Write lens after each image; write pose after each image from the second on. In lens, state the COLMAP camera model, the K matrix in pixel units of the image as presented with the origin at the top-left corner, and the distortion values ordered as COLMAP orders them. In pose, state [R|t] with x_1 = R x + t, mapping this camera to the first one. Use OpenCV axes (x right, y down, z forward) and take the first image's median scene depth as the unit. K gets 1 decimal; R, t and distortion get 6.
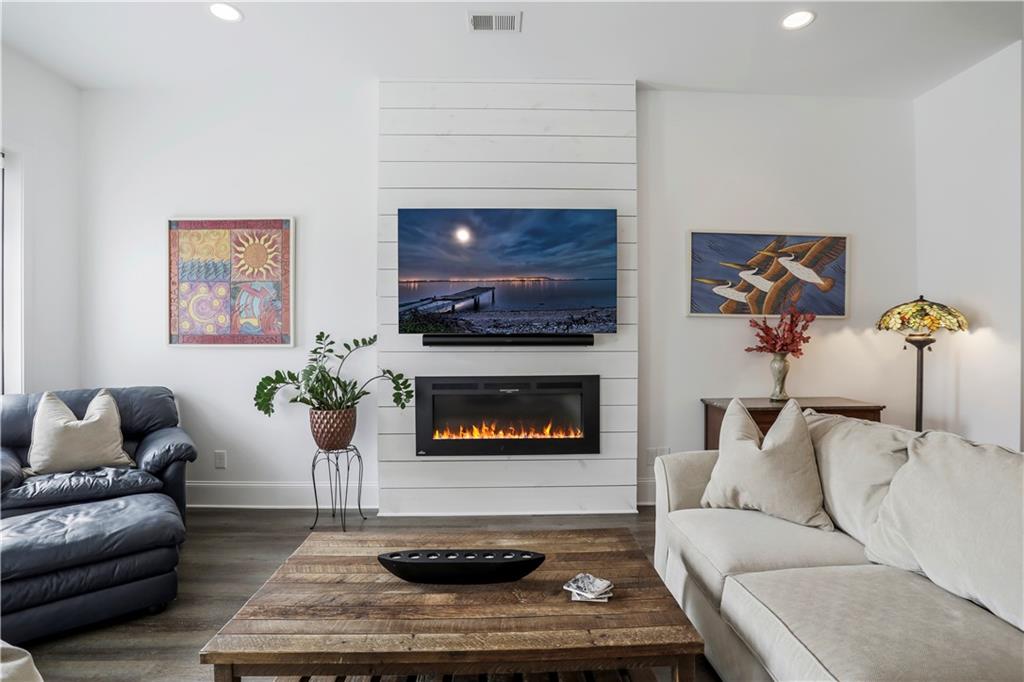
lens RADIAL K [[510.9, 0, 521.1], [0, 510.9, 333.1], [0, 0, 1]] dist [-0.053608, 0.009436]
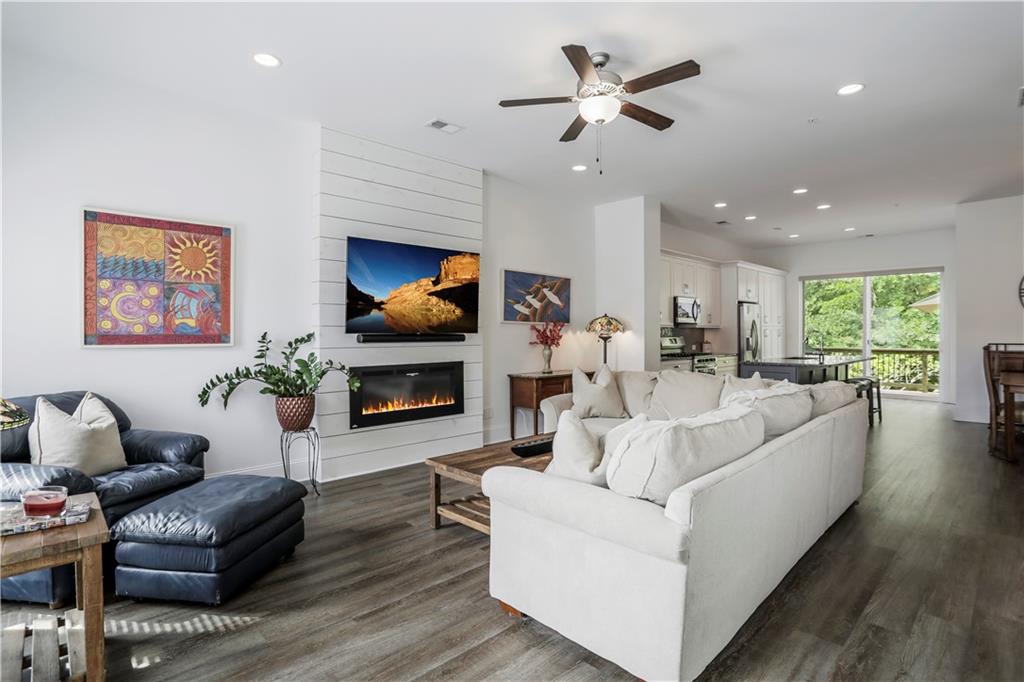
lens RADIAL K [[510.9, 0, 518.8], [0, 510.9, 336.6], [0, 0, 1]] dist [-0.053608, 0.009436]
pose [[0.736468, -0.003992, 0.676461, -0.741539], [-0.000080, 0.999982, 0.005988, 0.001179], [-0.676472, -0.004464, 0.736454, -0.219545]]
